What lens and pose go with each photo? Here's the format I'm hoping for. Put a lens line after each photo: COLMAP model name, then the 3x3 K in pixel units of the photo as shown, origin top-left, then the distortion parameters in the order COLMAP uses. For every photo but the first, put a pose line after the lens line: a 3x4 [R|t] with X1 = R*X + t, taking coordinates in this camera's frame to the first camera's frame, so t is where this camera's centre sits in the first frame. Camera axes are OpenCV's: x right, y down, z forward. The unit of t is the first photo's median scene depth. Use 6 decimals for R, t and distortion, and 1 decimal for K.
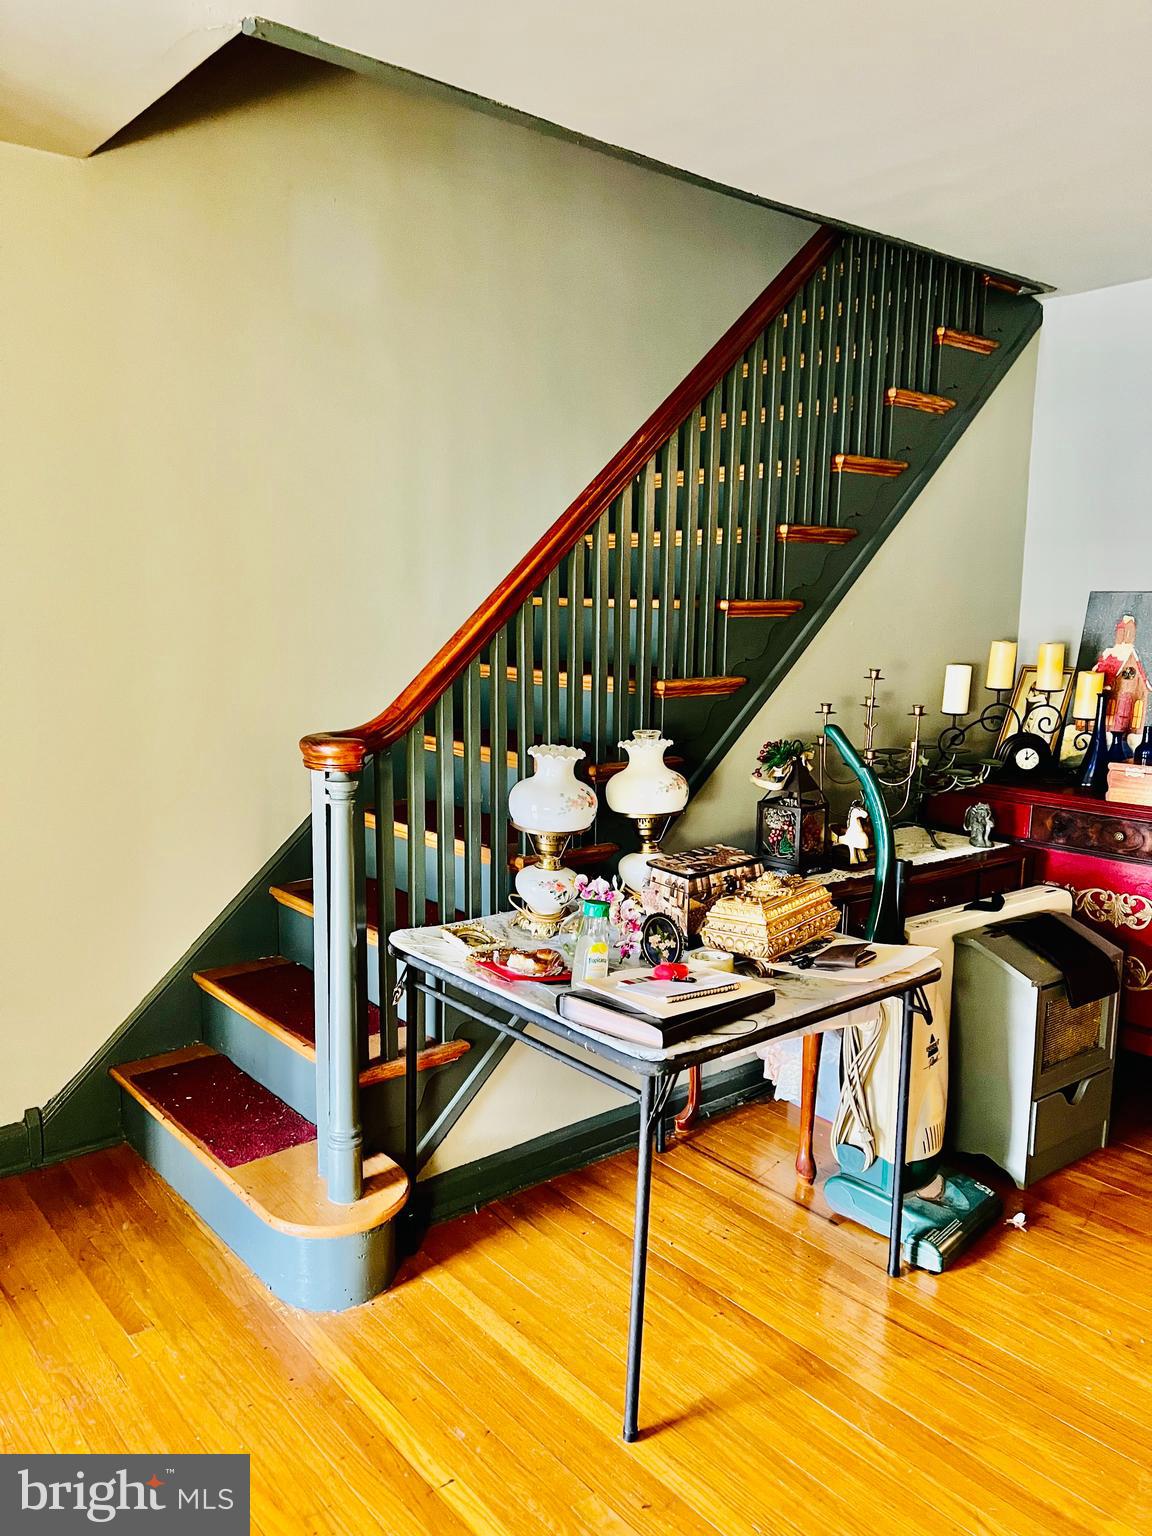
lens RADIAL K [[1161.4, 0, 571.4], [0, 1161.4, 772.0], [0, 0, 1]] dist [0.061899, -0.066693]
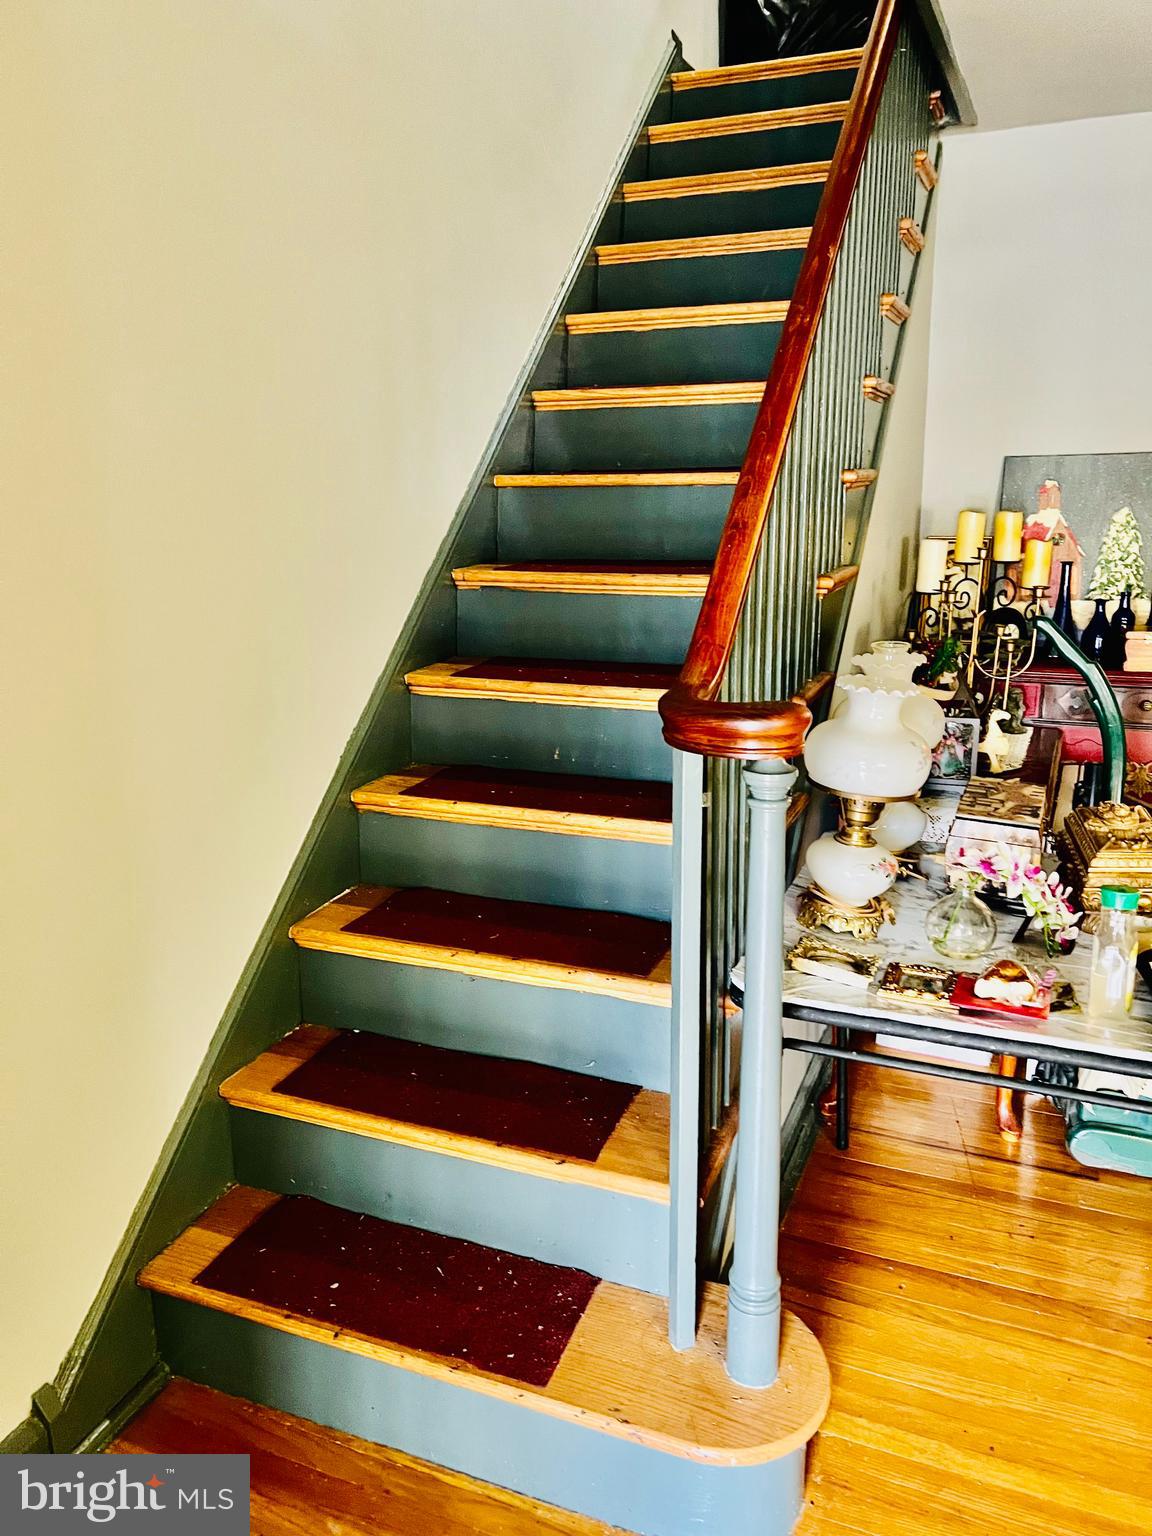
lens RADIAL K [[1161.4, 0, 576.5], [0, 1161.4, 763.1], [0, 0, 1]] dist [0.061899, -0.066693]
pose [[0.886079, -0.139621, 0.442006, -0.348116], [0.101973, 0.988912, 0.107956, -0.045880], [-0.452178, -0.050585, 0.890492, 0.296421]]
